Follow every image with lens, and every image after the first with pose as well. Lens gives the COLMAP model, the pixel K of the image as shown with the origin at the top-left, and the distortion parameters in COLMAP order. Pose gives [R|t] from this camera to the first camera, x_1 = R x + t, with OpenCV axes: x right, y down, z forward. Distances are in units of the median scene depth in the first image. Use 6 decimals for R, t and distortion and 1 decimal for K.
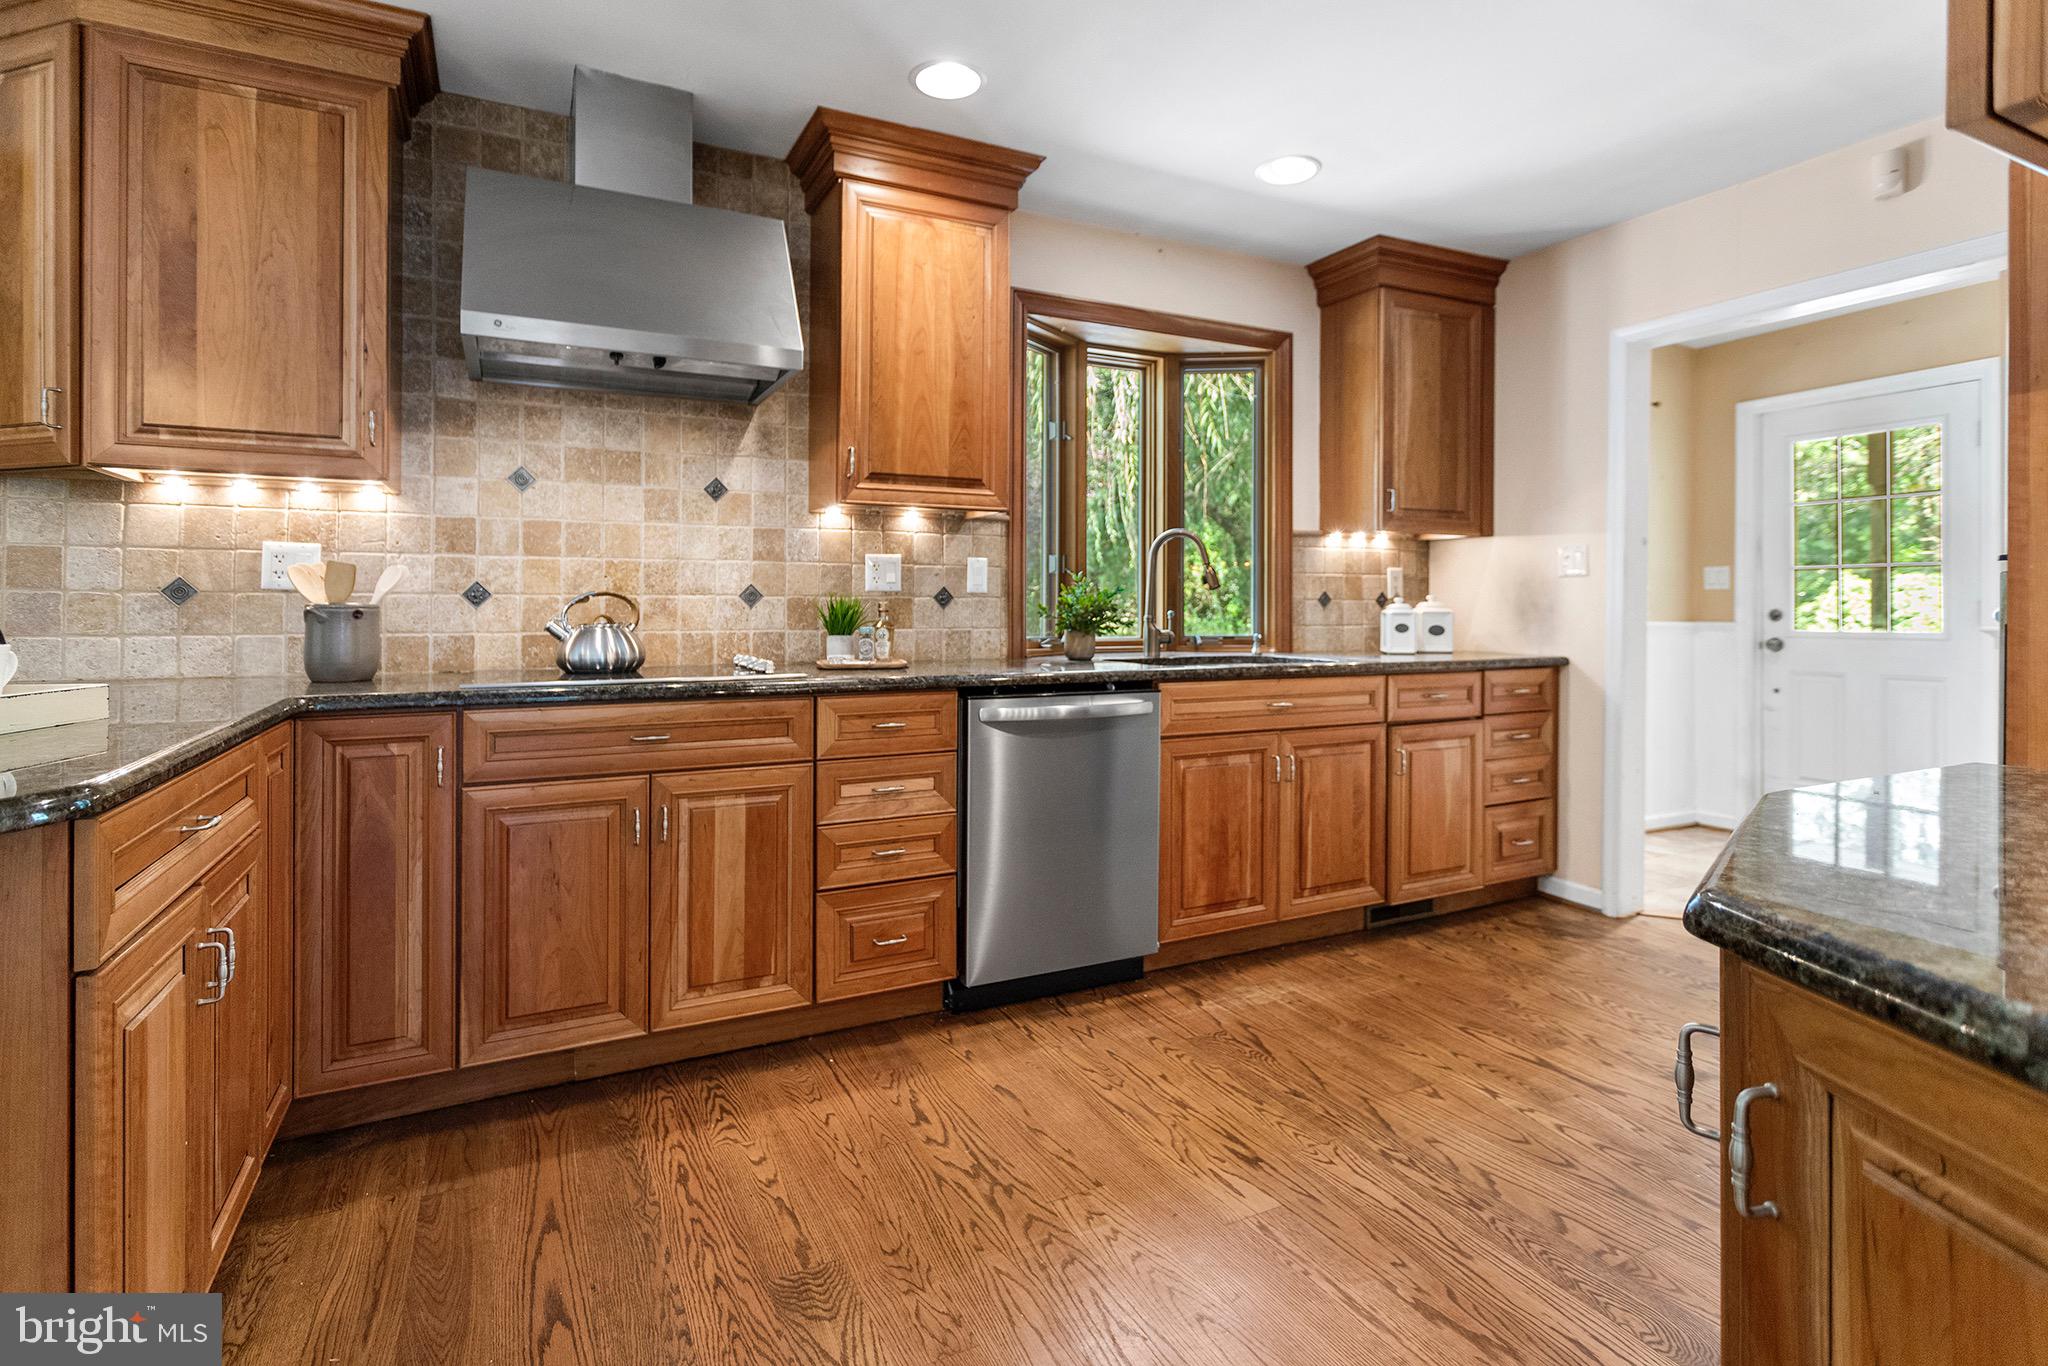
lens RADIAL K [[996.6, 0, 1025.2], [0, 996.6, 603.8], [0, 0, 1]] dist [-0.005221, -0.000085]
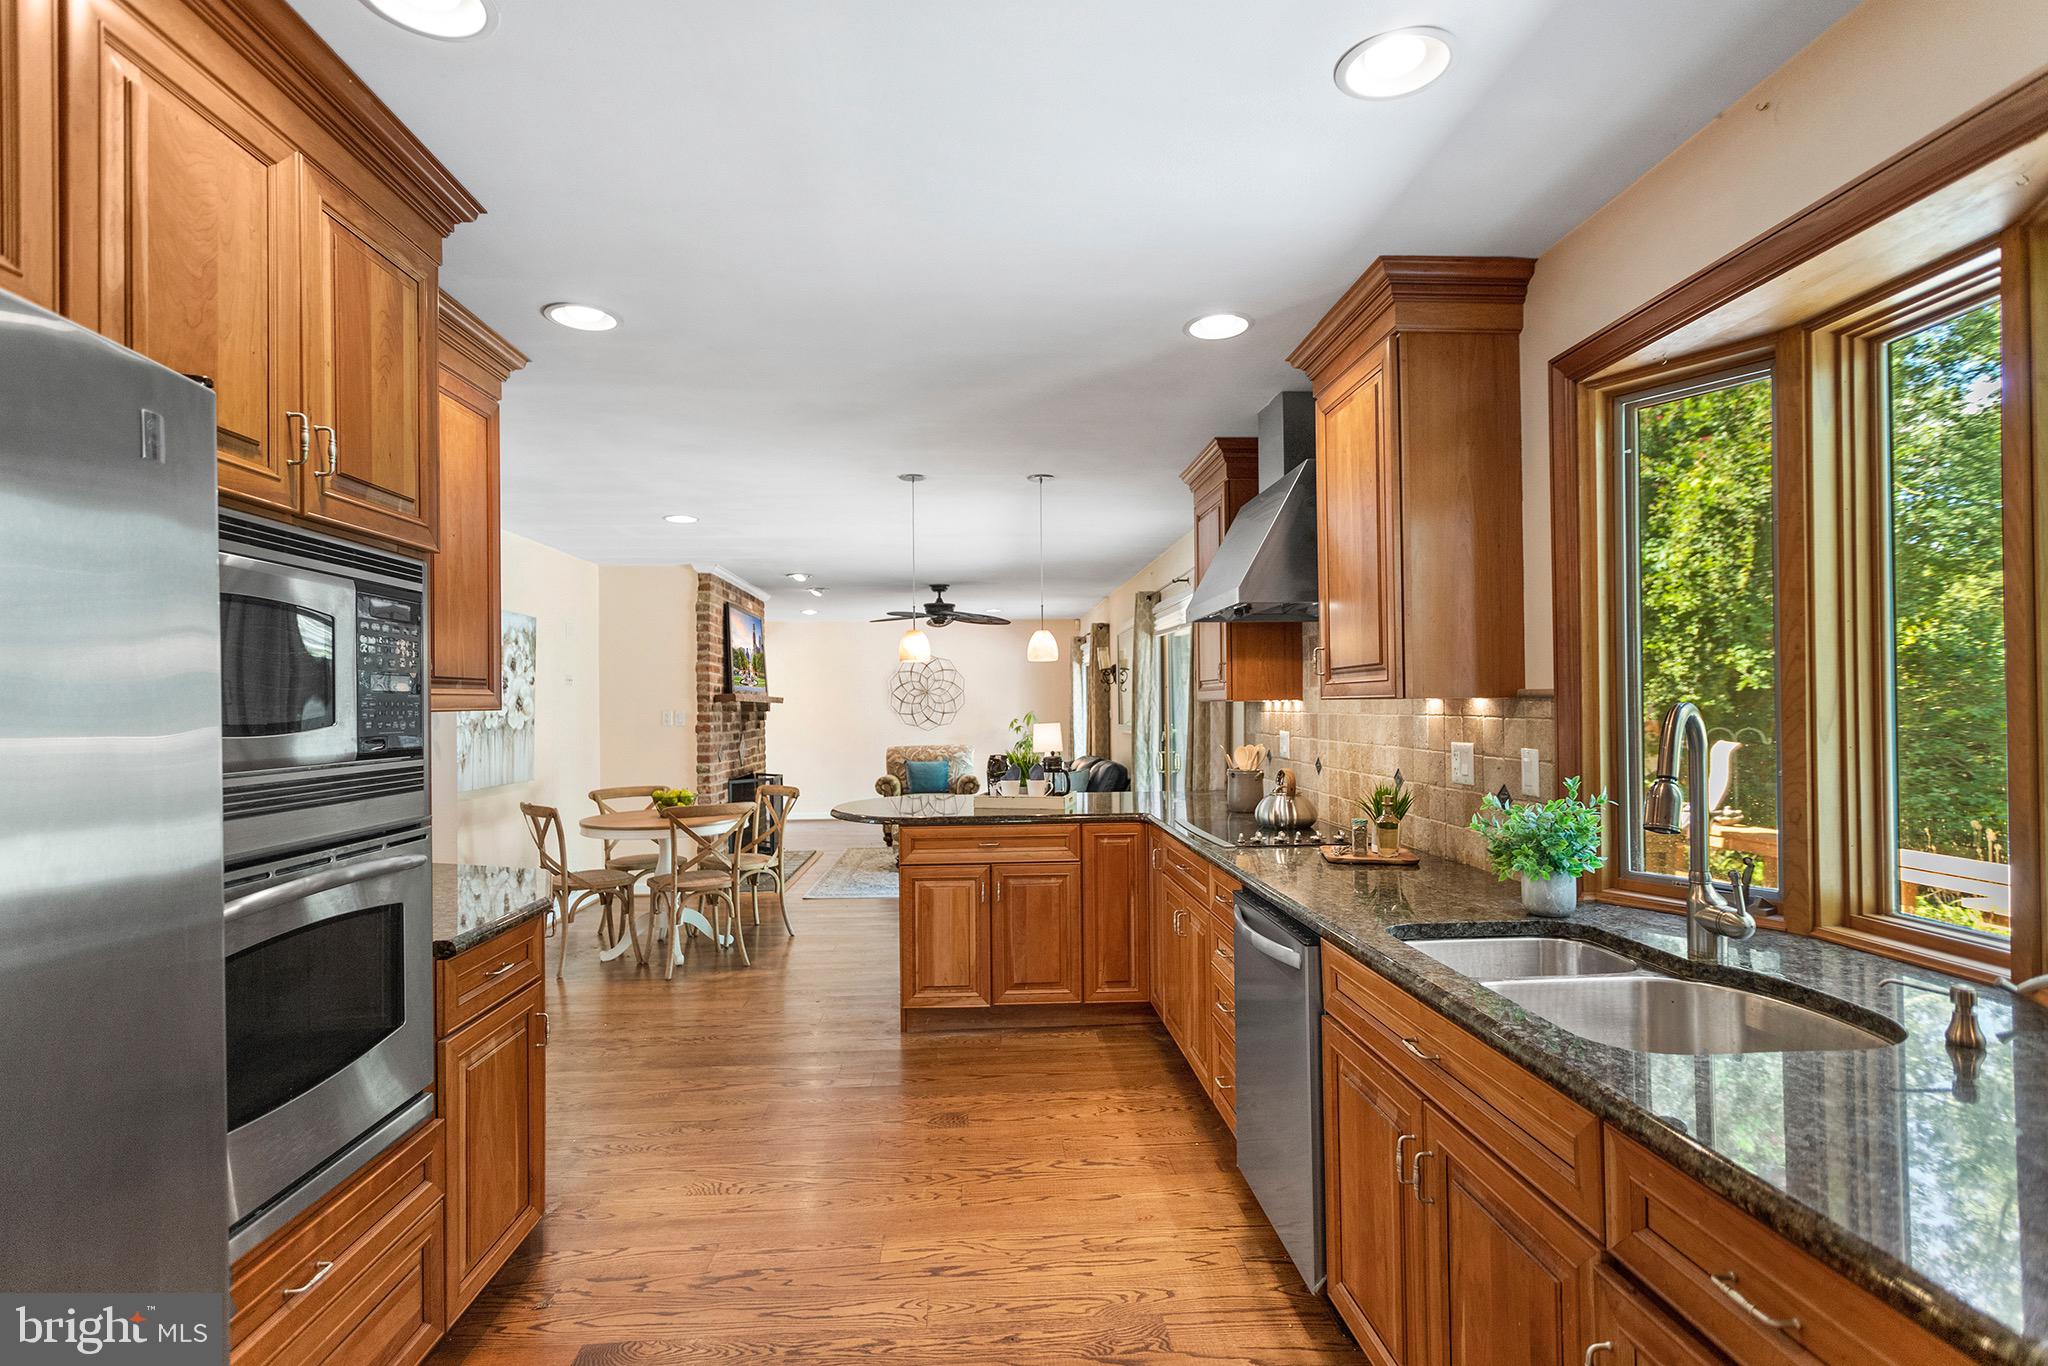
lens RADIAL K [[996.6, 0, 1026.7], [0, 996.6, 694.8], [0, 0, 1]] dist [-0.005221, -0.000085]
pose [[-0.407627, -0.007679, -0.913116, 0.953955], [0.010724, 0.999855, -0.013195, -0.098360], [0.913086, -0.015171, -0.407485, 1.174243]]
